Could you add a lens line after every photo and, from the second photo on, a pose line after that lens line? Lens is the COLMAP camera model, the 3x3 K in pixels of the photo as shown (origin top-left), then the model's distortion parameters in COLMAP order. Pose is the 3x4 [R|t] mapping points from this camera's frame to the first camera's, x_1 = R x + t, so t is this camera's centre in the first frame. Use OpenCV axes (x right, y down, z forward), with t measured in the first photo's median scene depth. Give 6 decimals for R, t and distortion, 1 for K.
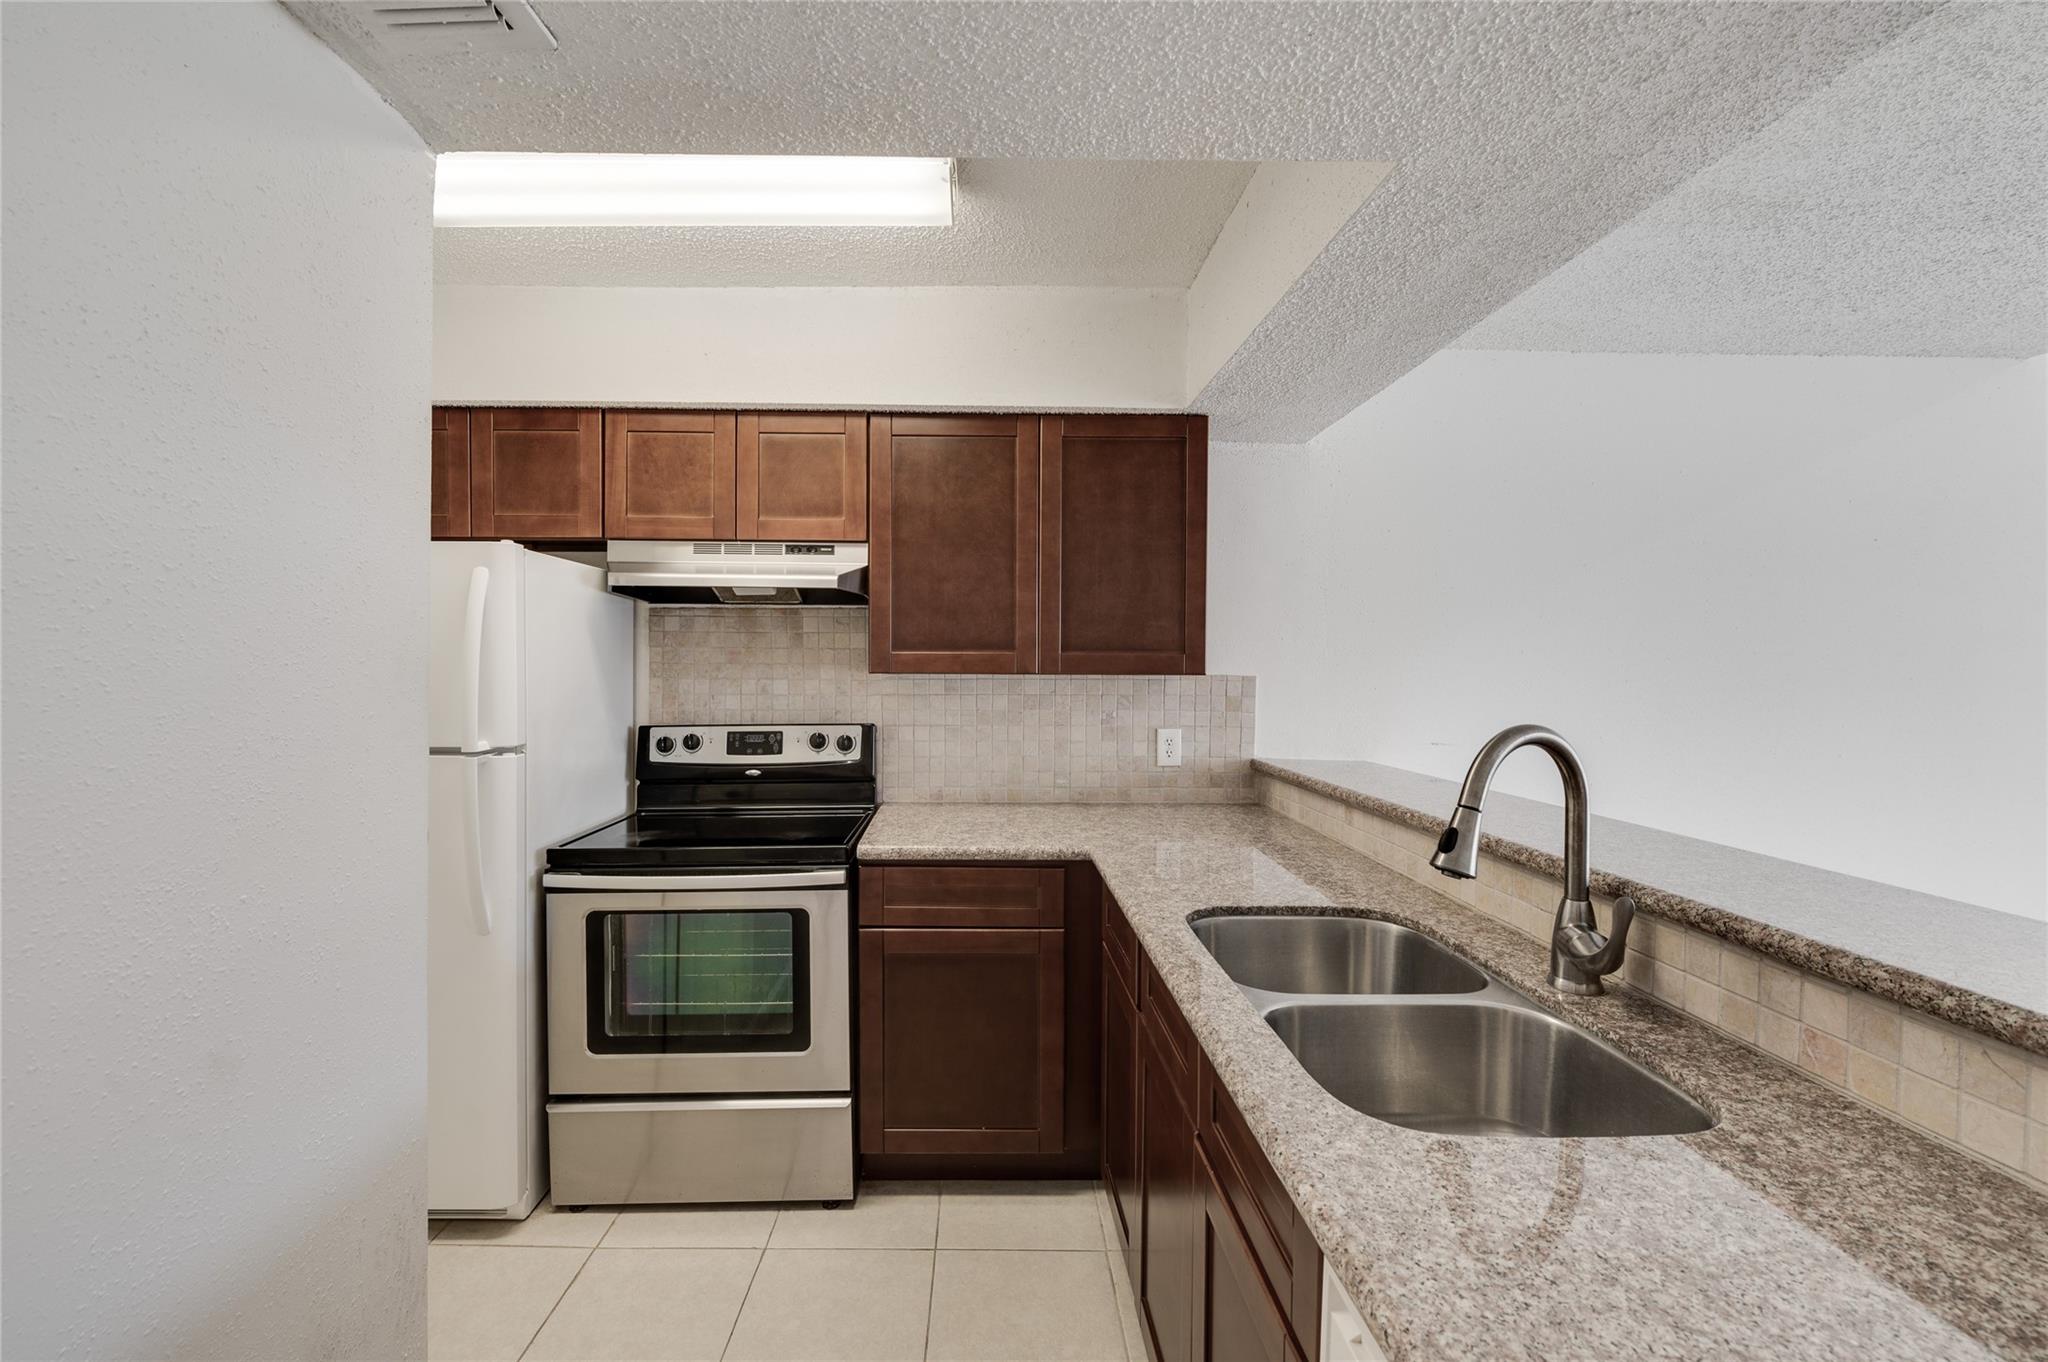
lens RADIAL K [[827.8, 0, 975.7], [0, 827.8, 685.7], [0, 0, 1]] dist [-0.007868, -0.000108]
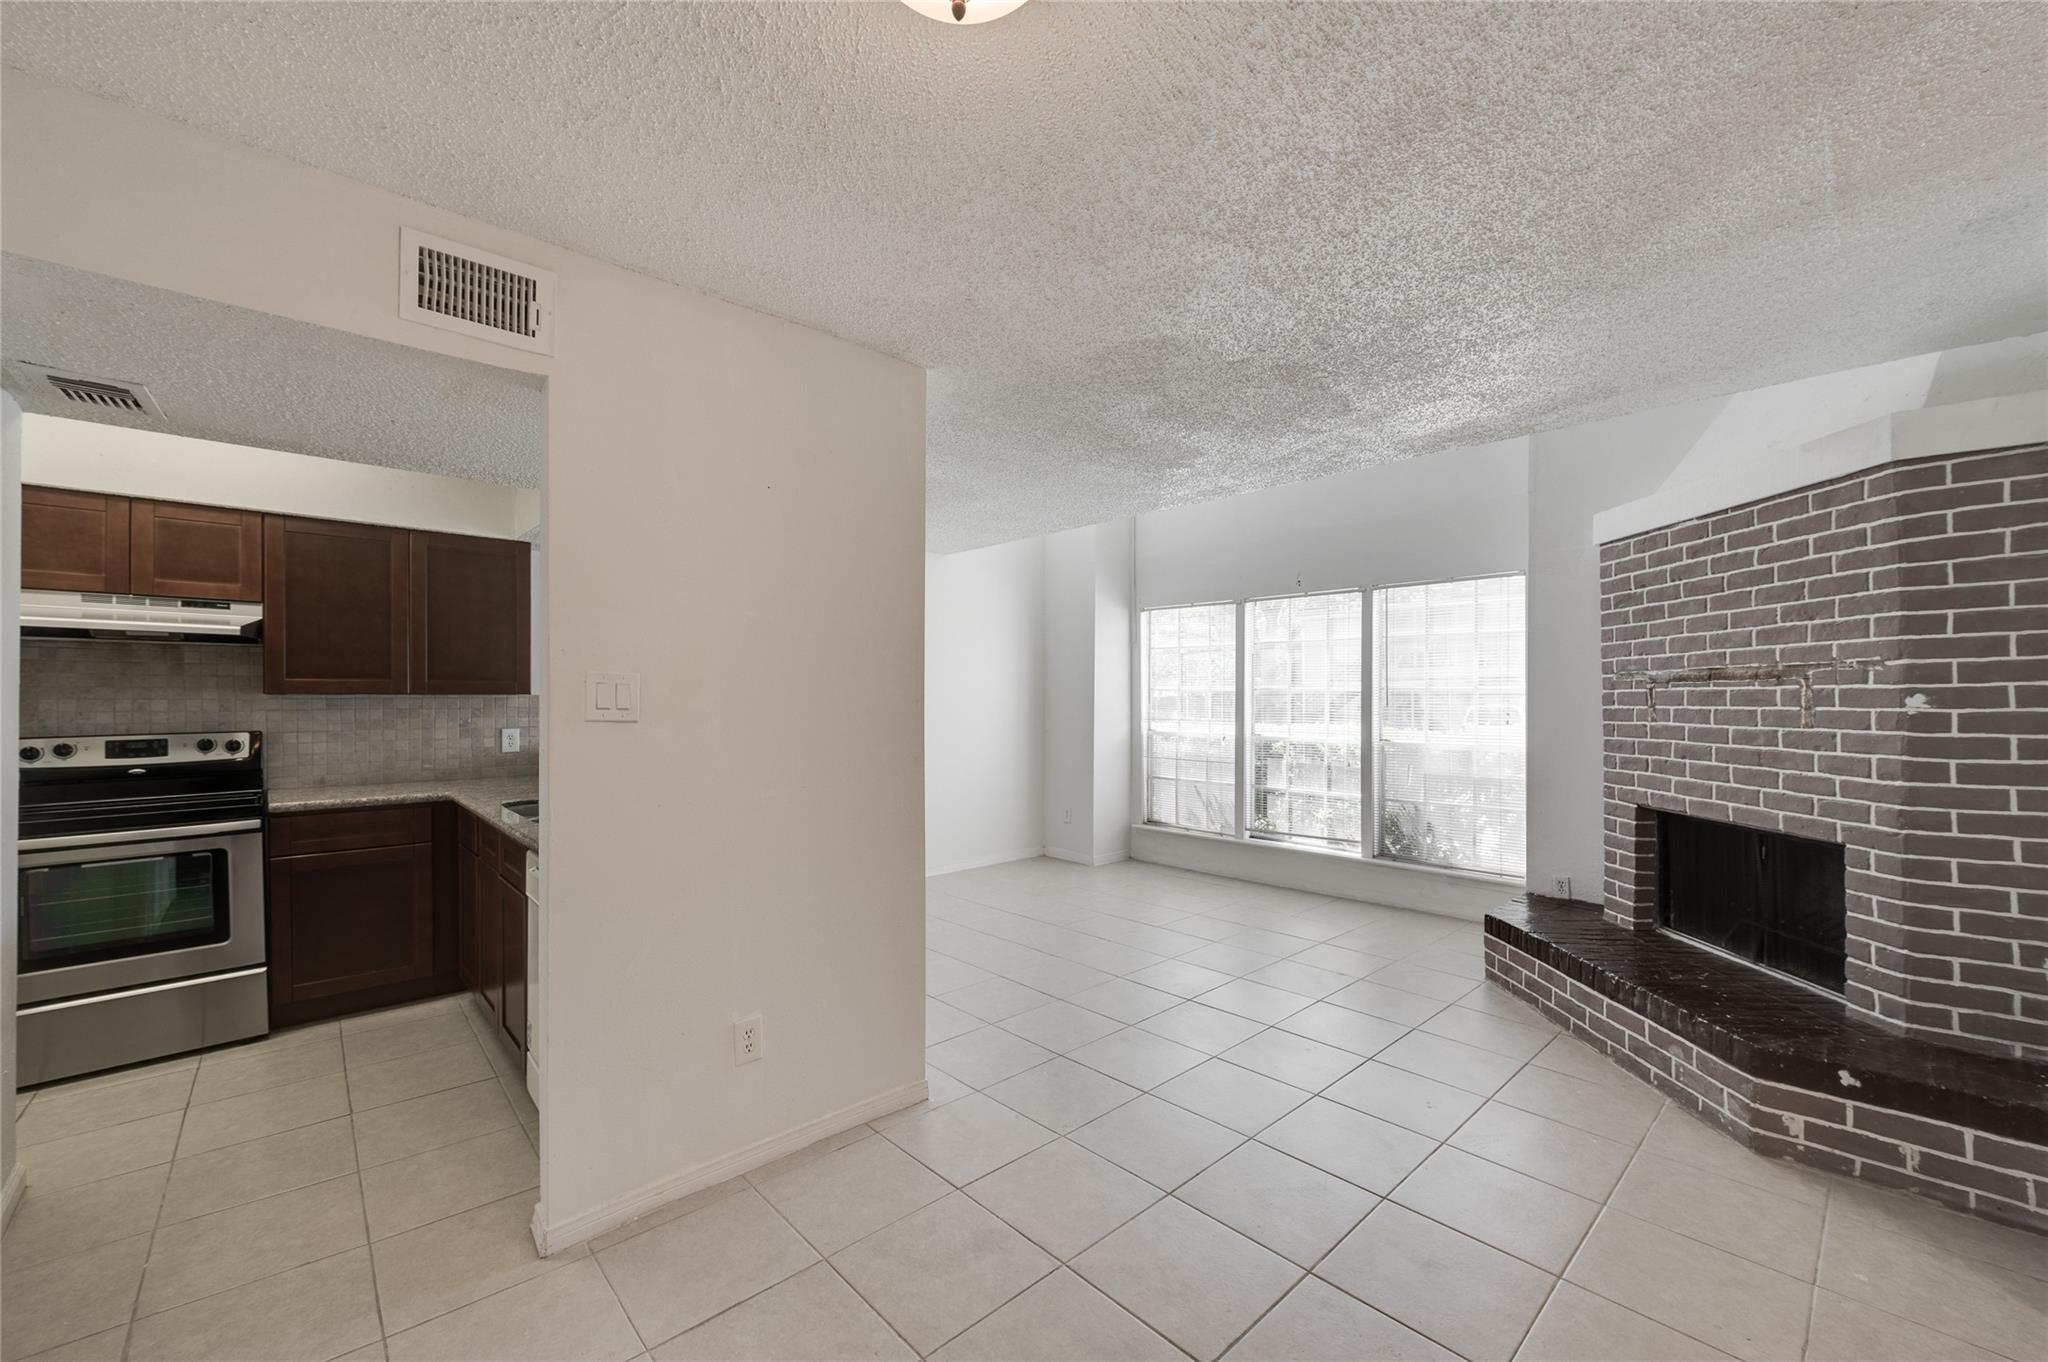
lens RADIAL K [[820.9, 0, 1035.5], [0, 820.9, 699.1], [0, 0, 1]] dist [-0.010110, -0.000257]
pose [[0.730250, -0.006530, 0.683149, -0.116486], [0.017824, 0.999796, -0.009497, 0.031400], [-0.682947, 0.019112, 0.730218, -0.950470]]
